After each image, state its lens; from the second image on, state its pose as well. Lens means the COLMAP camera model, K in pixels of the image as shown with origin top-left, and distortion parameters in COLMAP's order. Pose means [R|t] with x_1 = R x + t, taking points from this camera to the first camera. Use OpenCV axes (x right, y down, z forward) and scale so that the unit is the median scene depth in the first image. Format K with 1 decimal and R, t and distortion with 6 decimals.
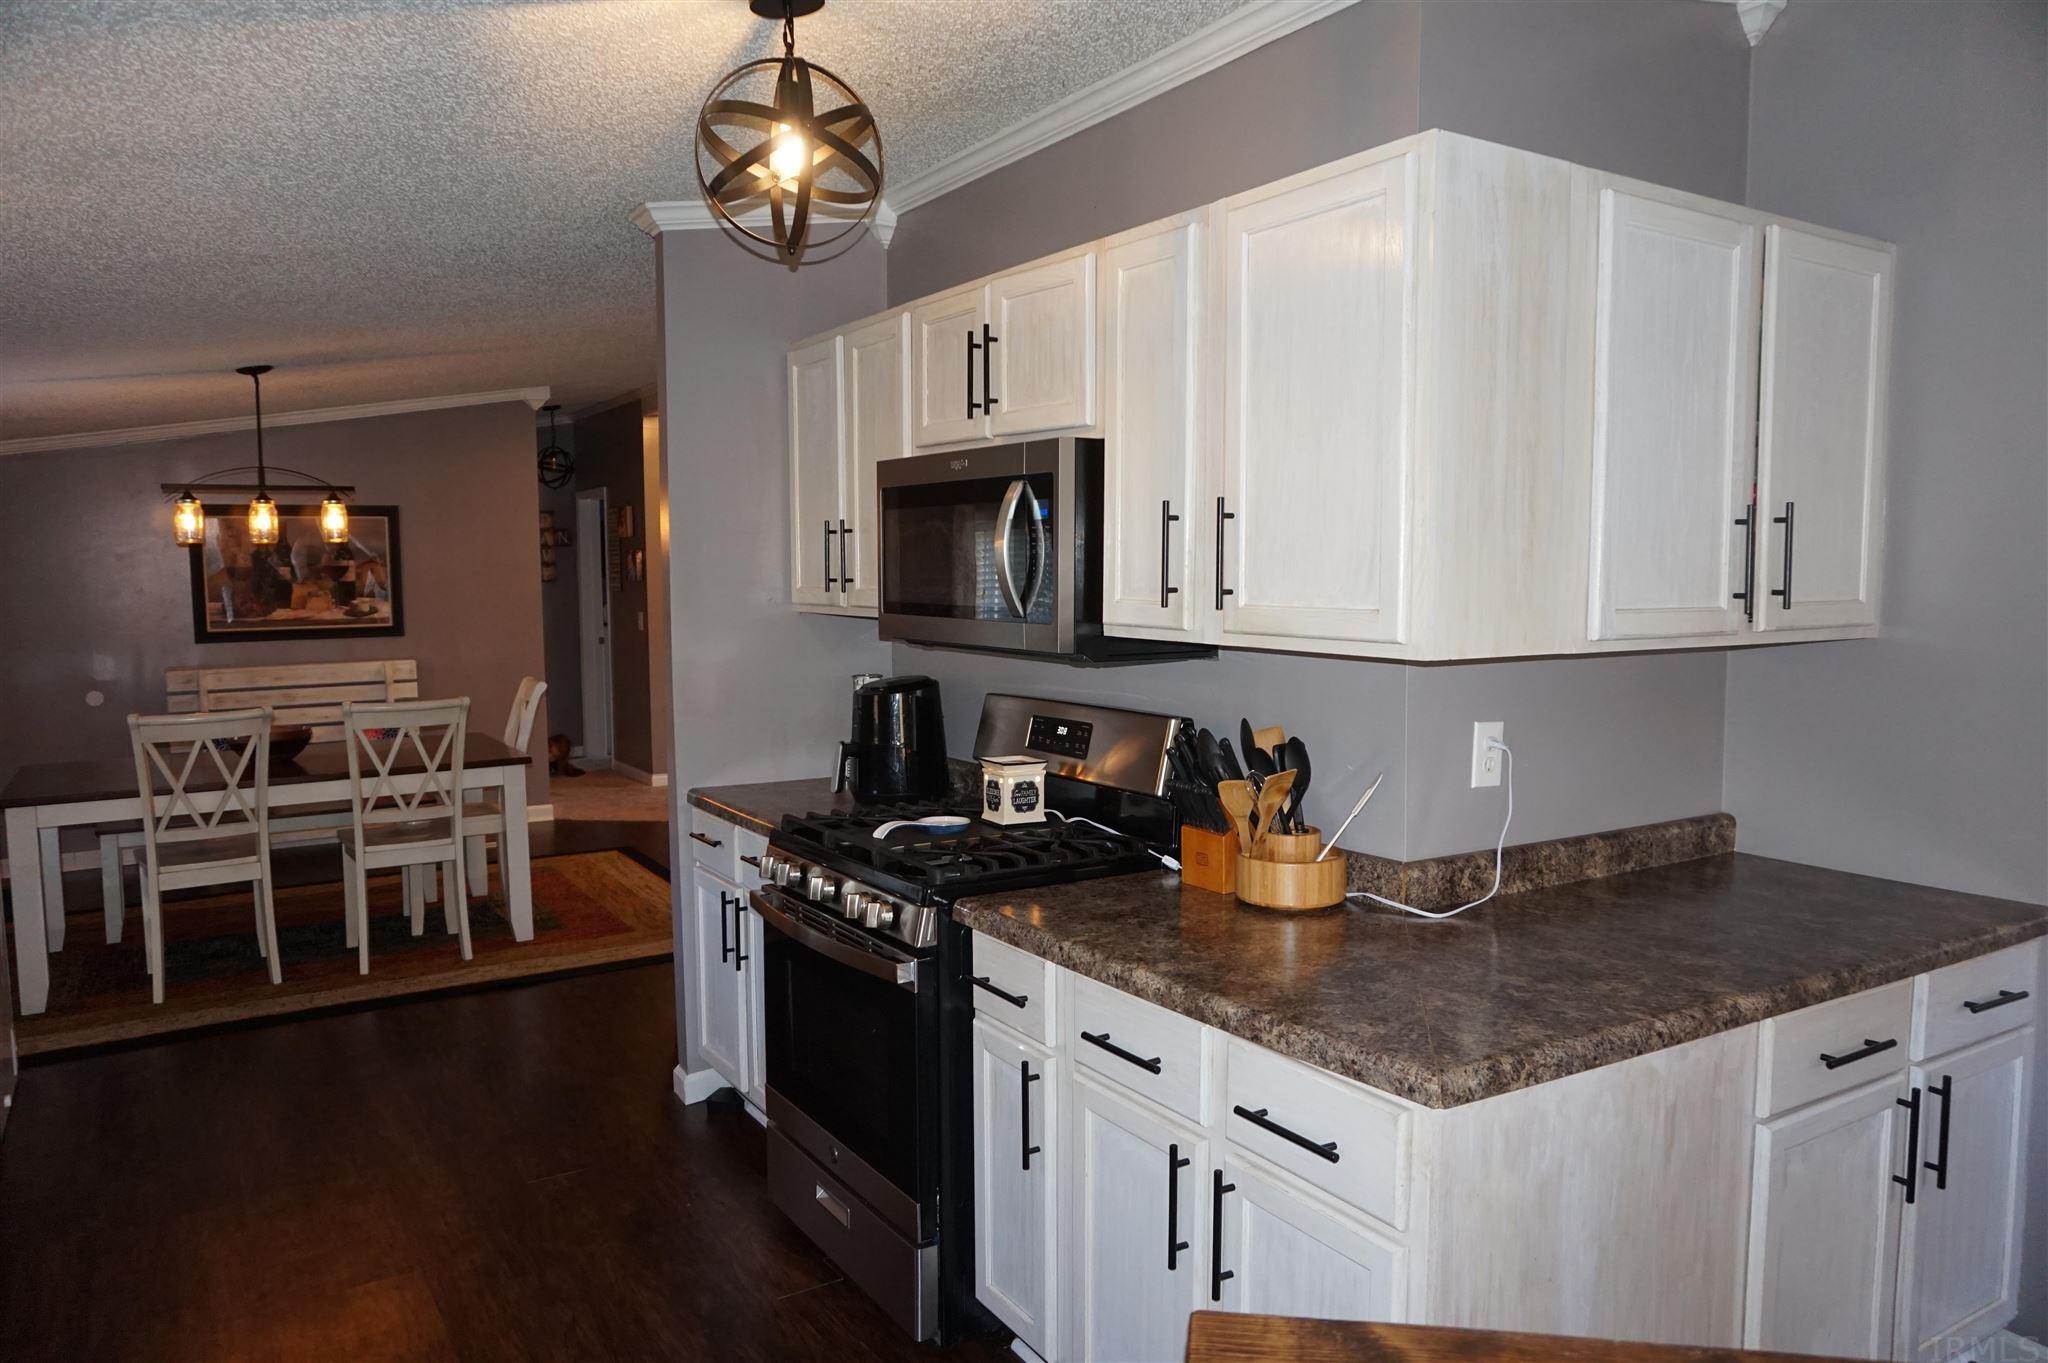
lens RADIAL K [[1383.4, 0, 1023.3], [0, 1383.4, 682.3], [0, 0, 1]] dist [-0.047709, 0.038093]
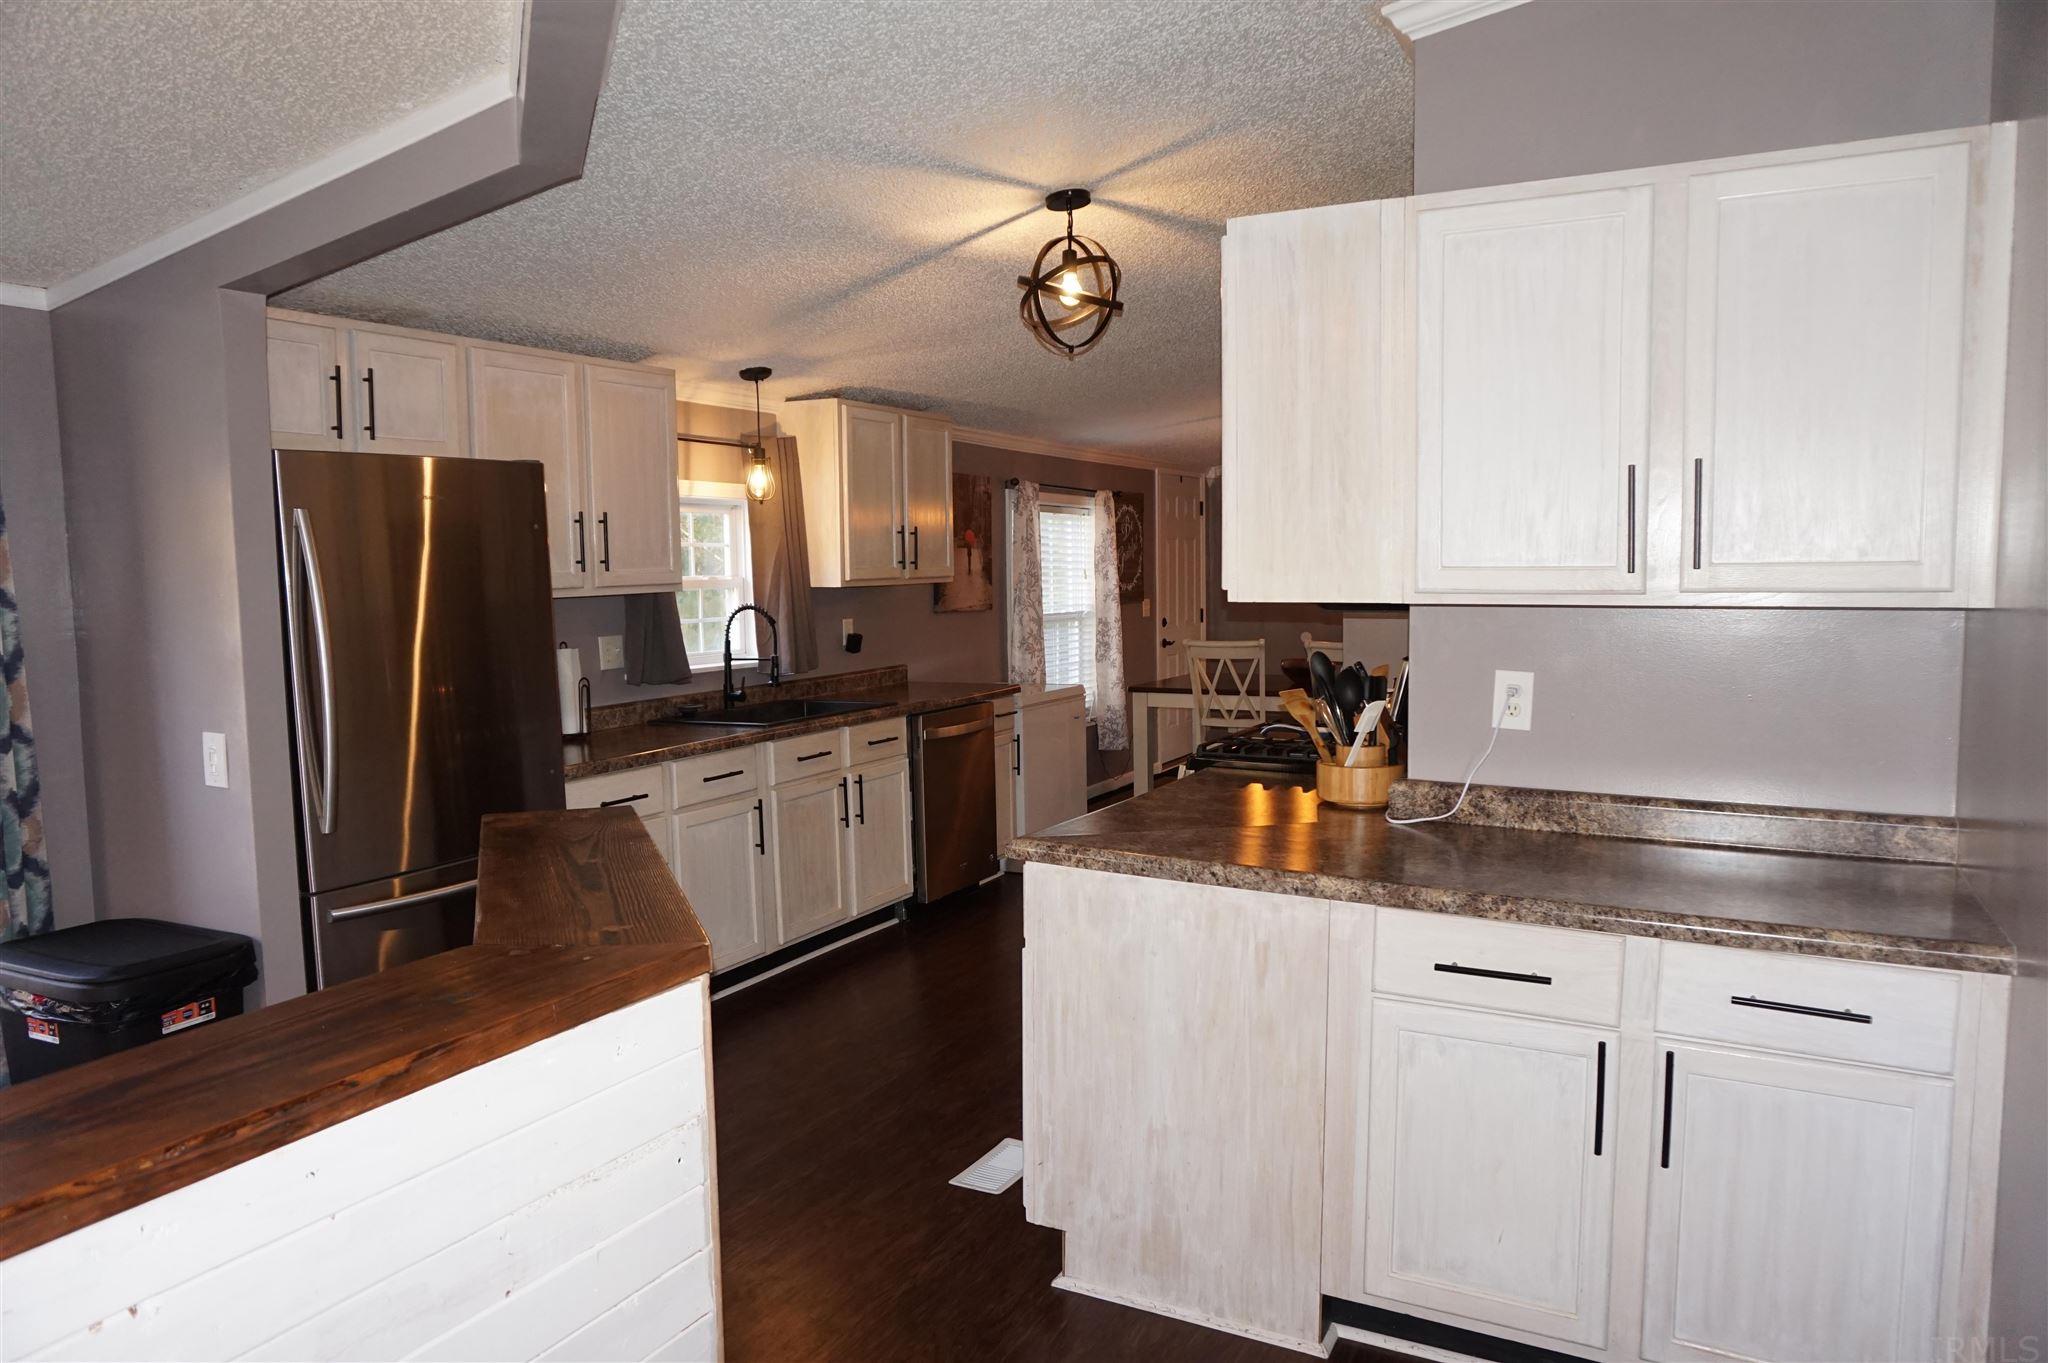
lens RADIAL K [[1389.6, 0, 1024.0], [0, 1389.6, 681.5], [0, 0, 1]] dist [-0.038312, 0.052563]
pose [[0.505813, 0.077575, -0.859148, 1.015980], [-0.065600, 0.996523, 0.051358, 0.005296], [0.860145, 0.030383, 0.509144, 0.081152]]
